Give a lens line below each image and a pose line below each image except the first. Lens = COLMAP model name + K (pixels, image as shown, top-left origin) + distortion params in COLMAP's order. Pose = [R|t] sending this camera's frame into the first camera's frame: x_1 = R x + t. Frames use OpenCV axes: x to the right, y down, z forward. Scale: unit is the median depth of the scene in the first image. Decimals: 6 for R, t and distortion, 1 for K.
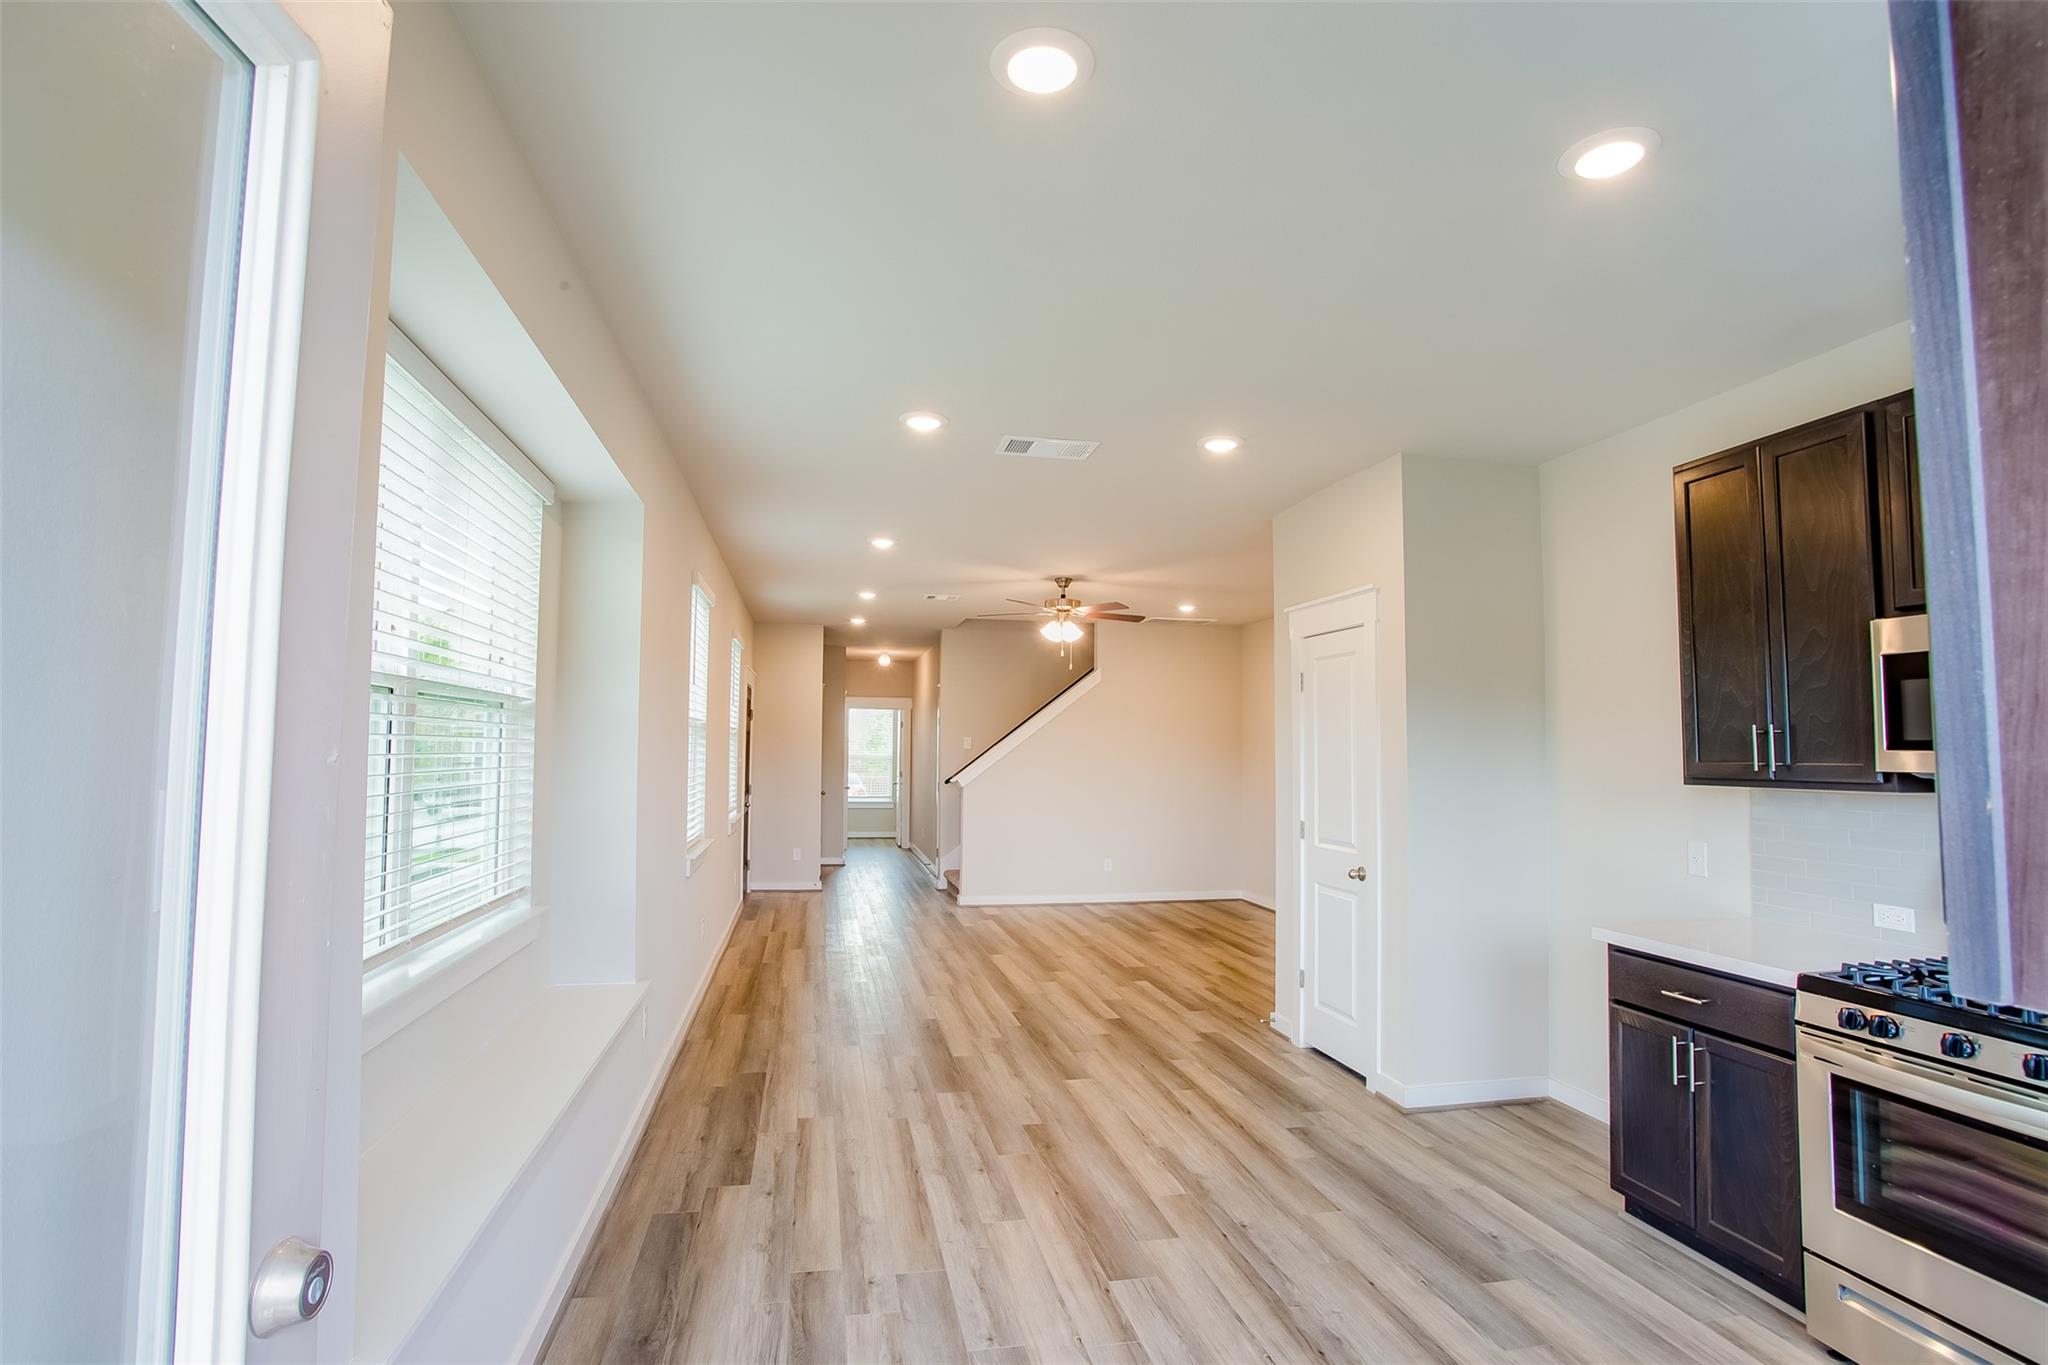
lens RADIAL K [[1007.0, 0, 1024.0], [0, 1007.0, 682.5], [0, 0, 1]] dist [-0.002136, -0.000290]
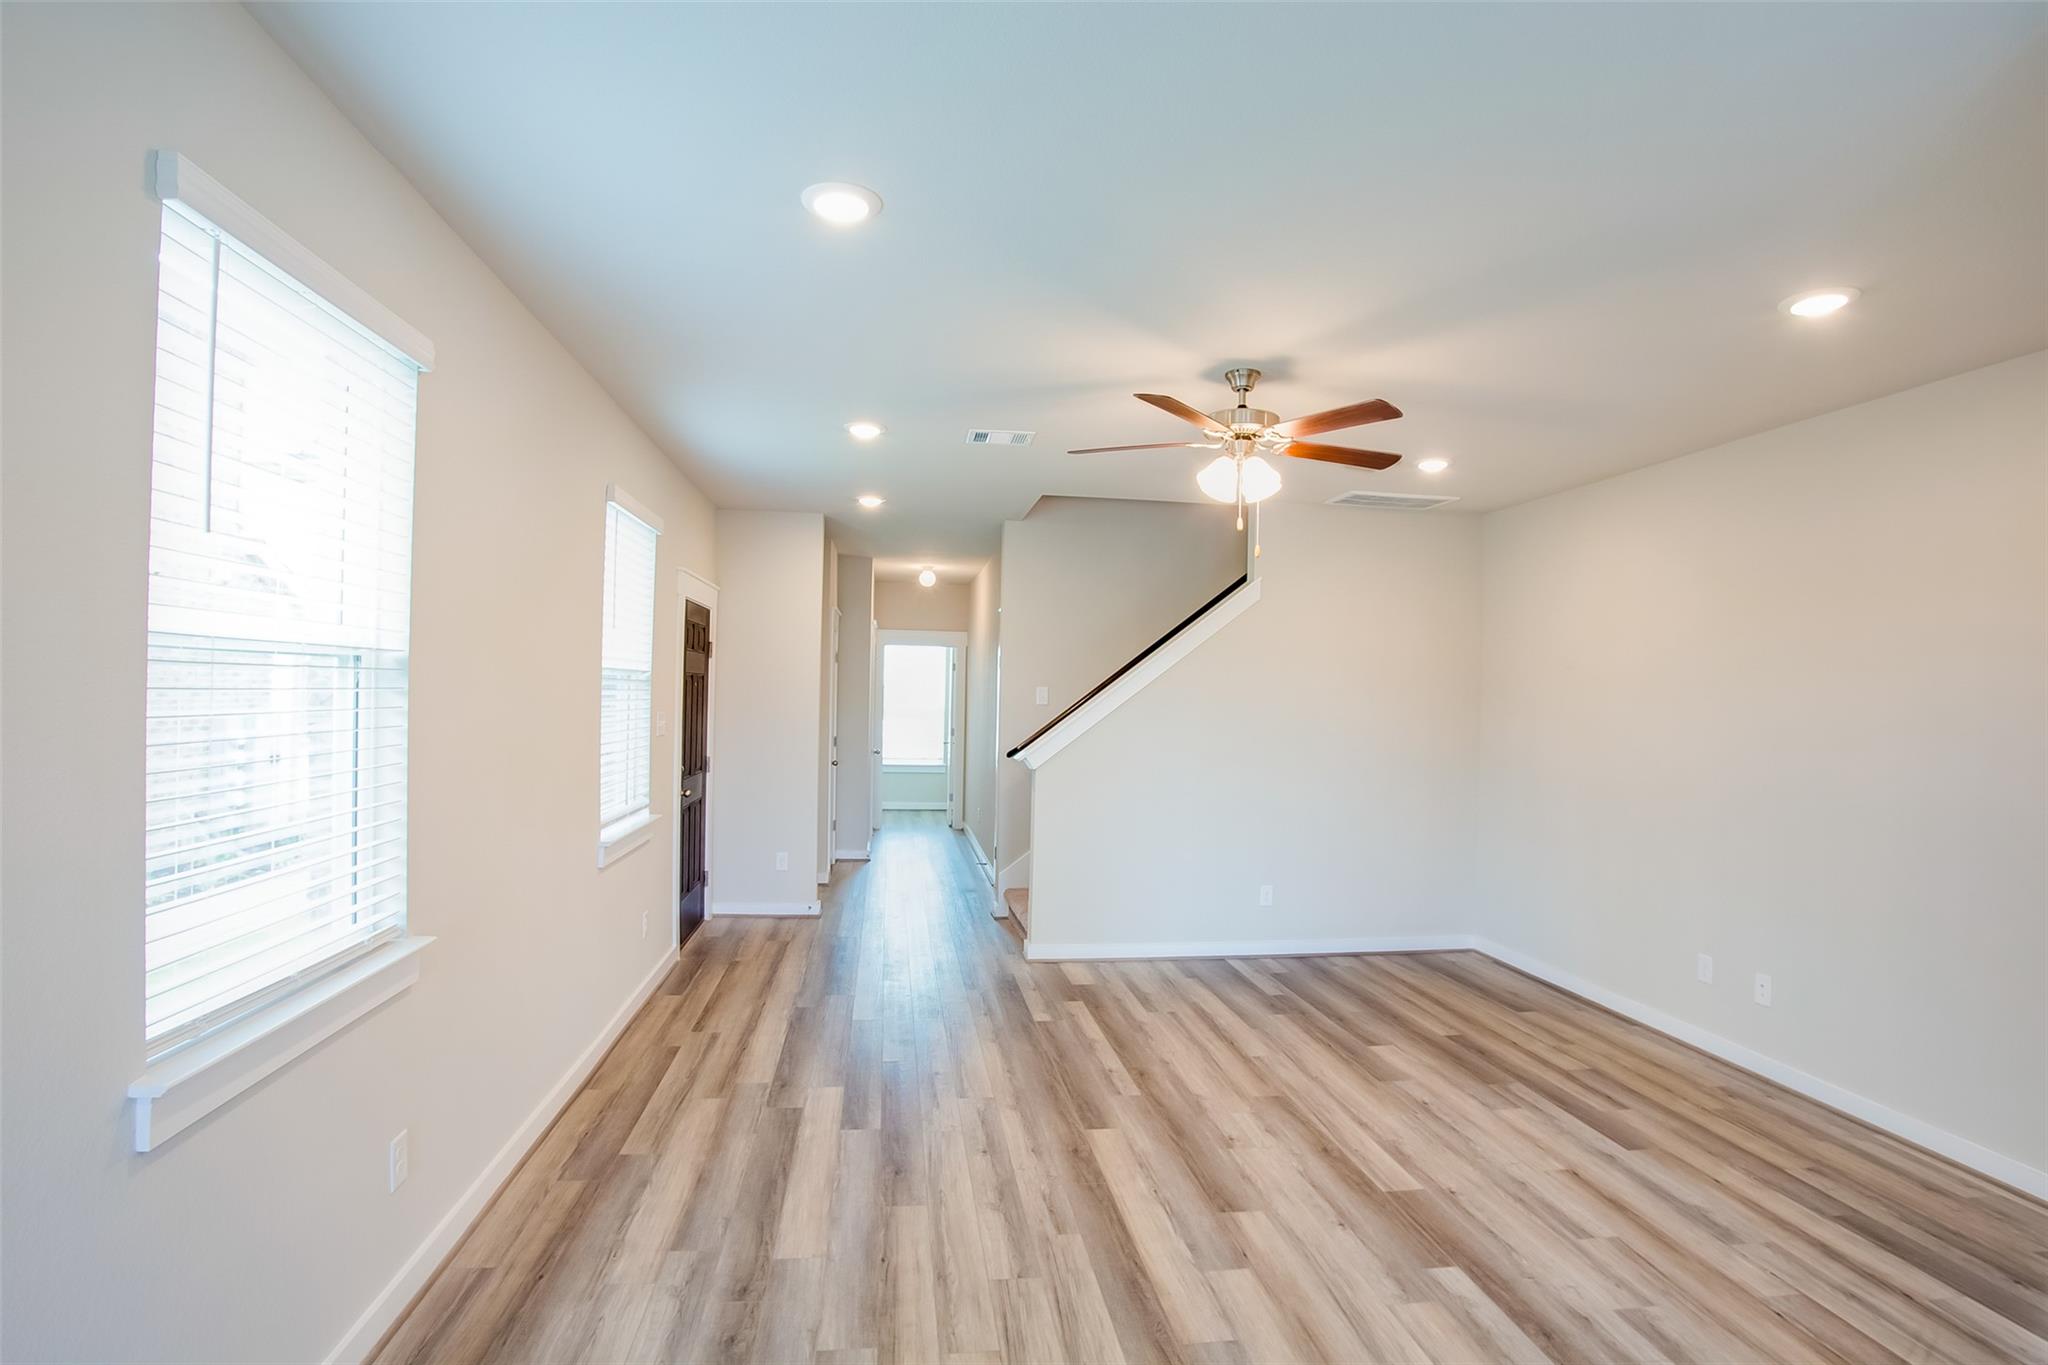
lens RADIAL K [[1007.0, 0, 1024.0], [0, 1007.0, 682.5], [0, 0, 1]] dist [-0.002136, -0.000290]
pose [[0.997553, 0.011472, -0.068961, -0.022910], [-0.007564, 0.998365, 0.056666, 0.015242], [0.069498, -0.056006, 0.996009, 0.359416]]
